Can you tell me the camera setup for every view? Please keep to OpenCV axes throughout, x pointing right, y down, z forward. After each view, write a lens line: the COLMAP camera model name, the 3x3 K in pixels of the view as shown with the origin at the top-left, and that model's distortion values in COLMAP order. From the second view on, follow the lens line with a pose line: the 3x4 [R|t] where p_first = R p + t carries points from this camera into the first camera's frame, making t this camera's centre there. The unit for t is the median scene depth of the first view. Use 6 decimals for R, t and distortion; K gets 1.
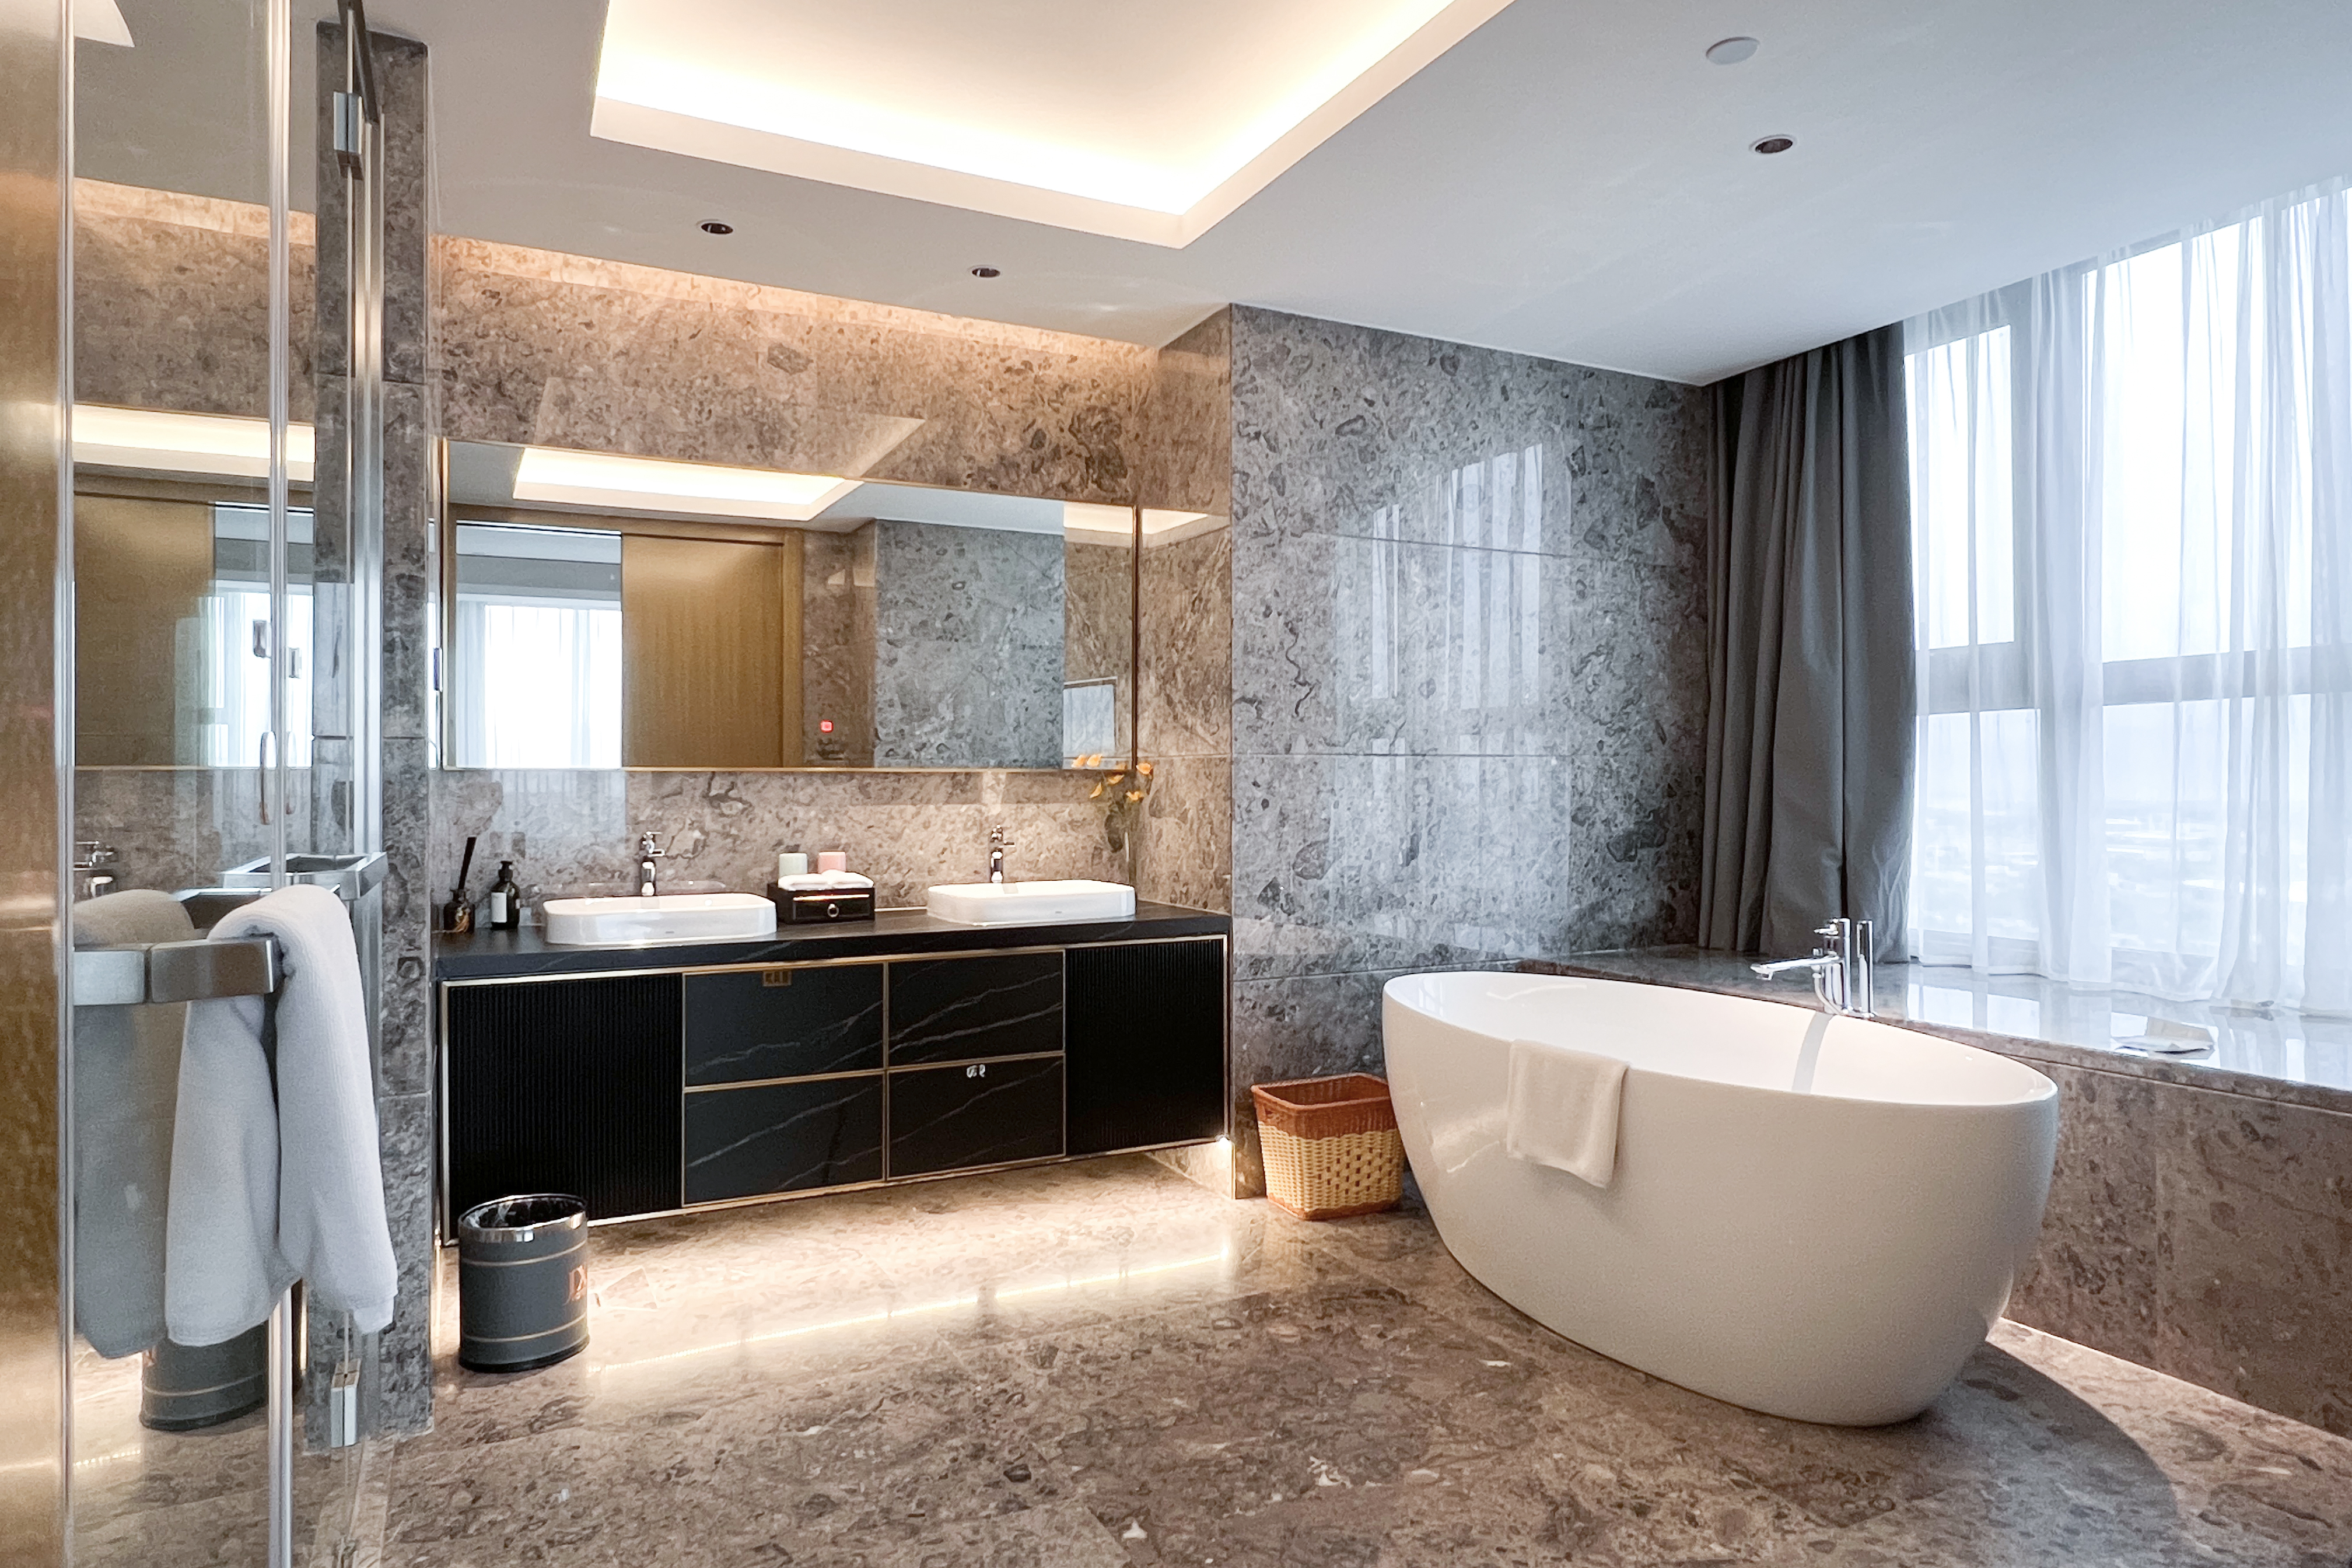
lens RADIAL K [[1371.6, 0, 1152.0], [0, 1371.6, 783.2], [0, 0, 1]] dist [-0.004598, -0.001180]
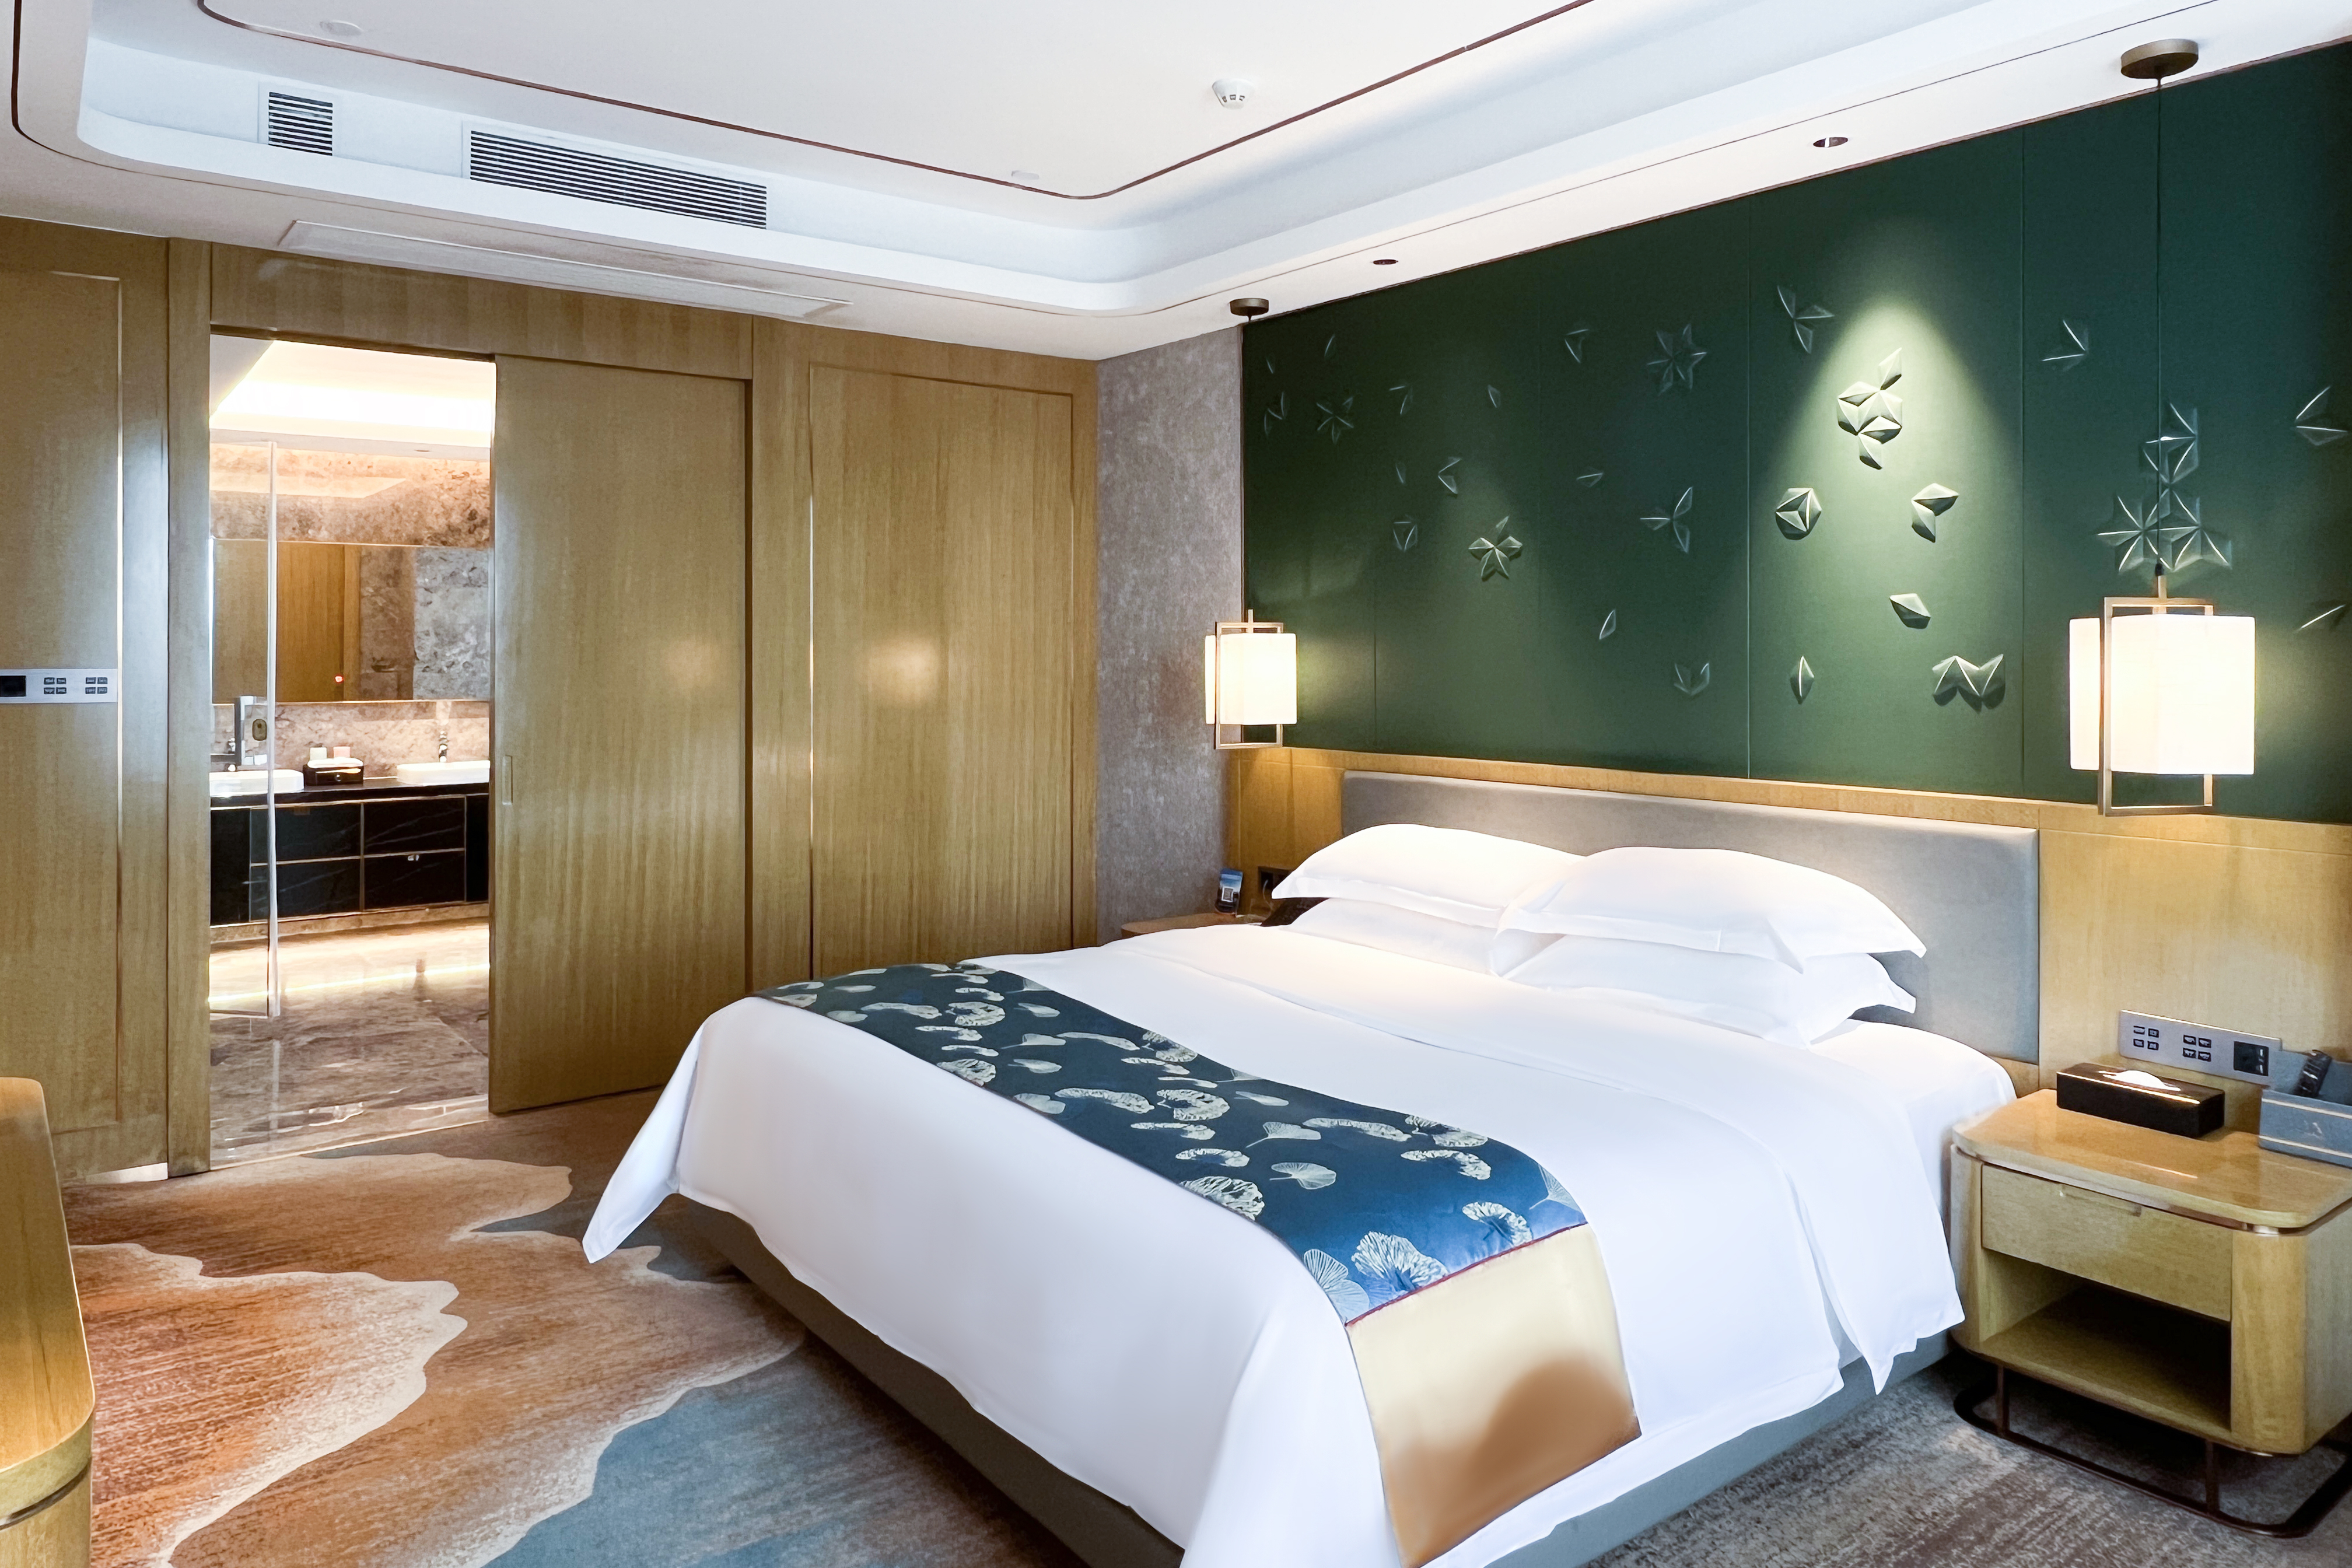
lens RADIAL K [[1551.1, 0, 1197.0], [0, 1551.1, 627.8], [0, 0, 1]] dist [-0.014020, 0.000580]
pose [[0.978965, 0.002114, 0.204015, 0.477159], [-0.000022, 0.999947, -0.010257, -0.090617], [-0.204026, 0.010036, 0.978914, -1.294946]]
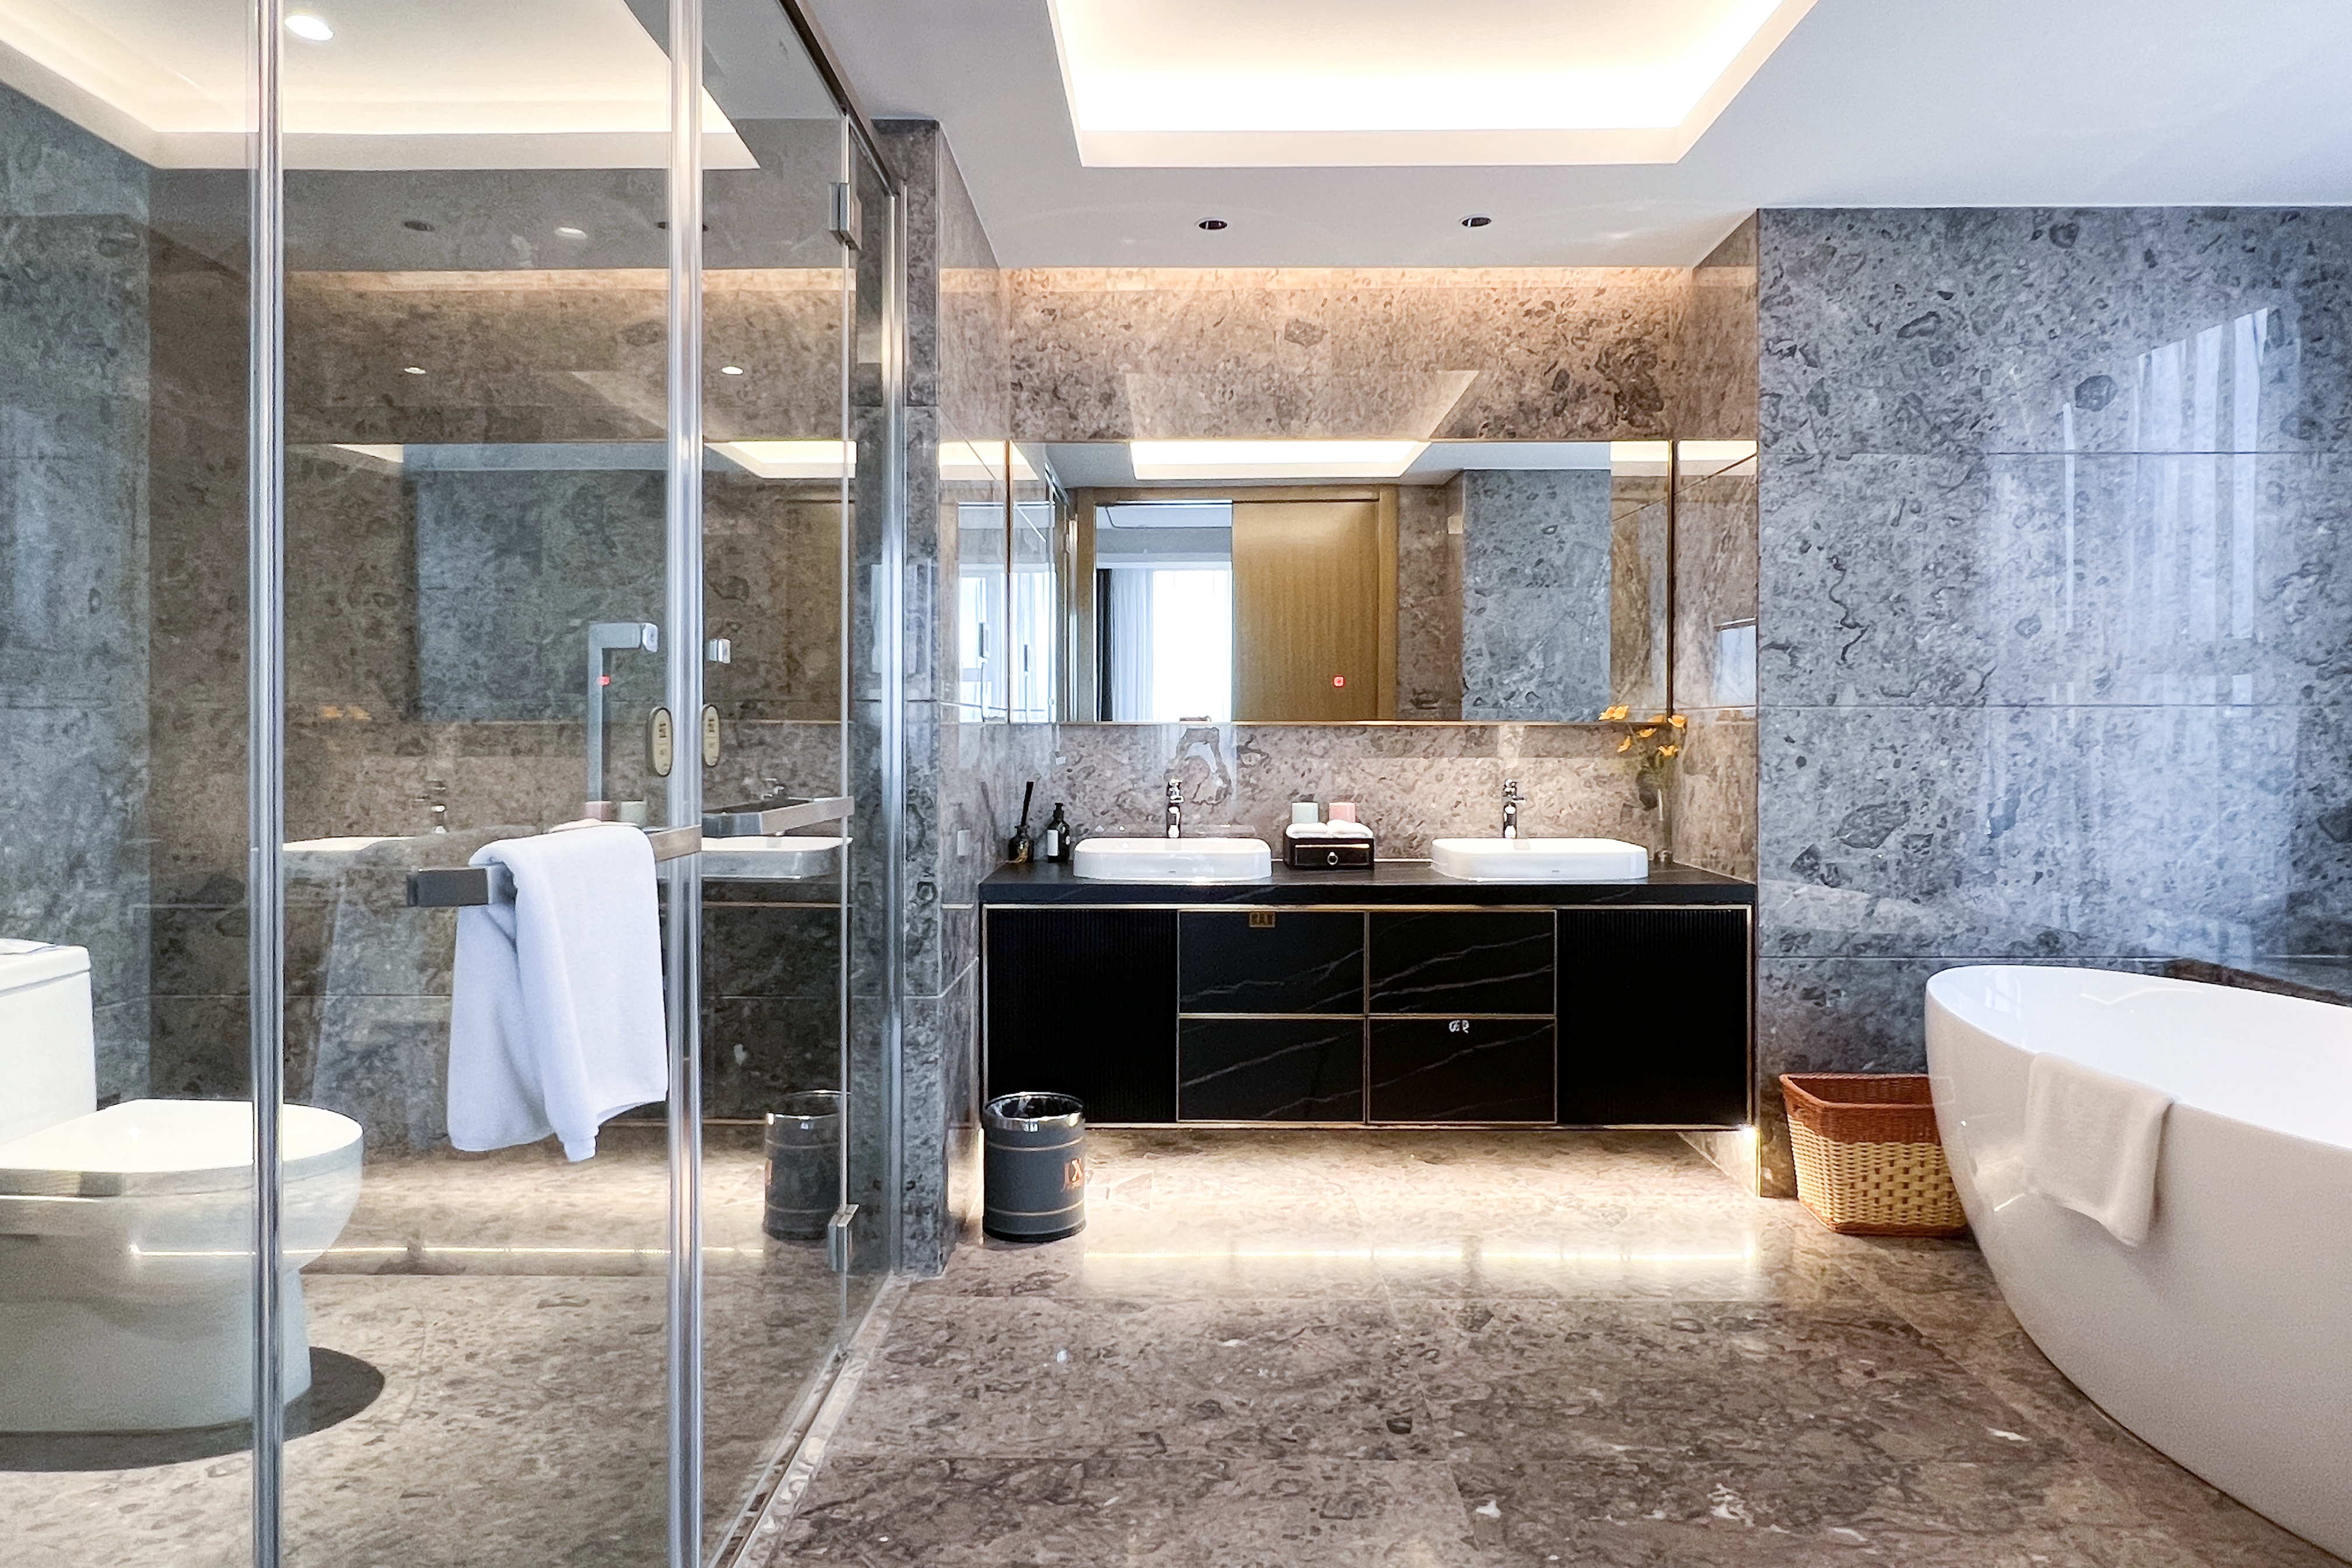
lens RADIAL K [[1371.6, 0, 1169.0], [0, 1371.6, 736.3], [0, 0, 1]] dist [-0.004598, -0.001180]
pose [[0.888808, 0.005723, -0.458244, 0.127339], [-0.002879, 0.999972, 0.006905, -0.006633], [0.458271, -0.004818, 0.888799, 0.015580]]
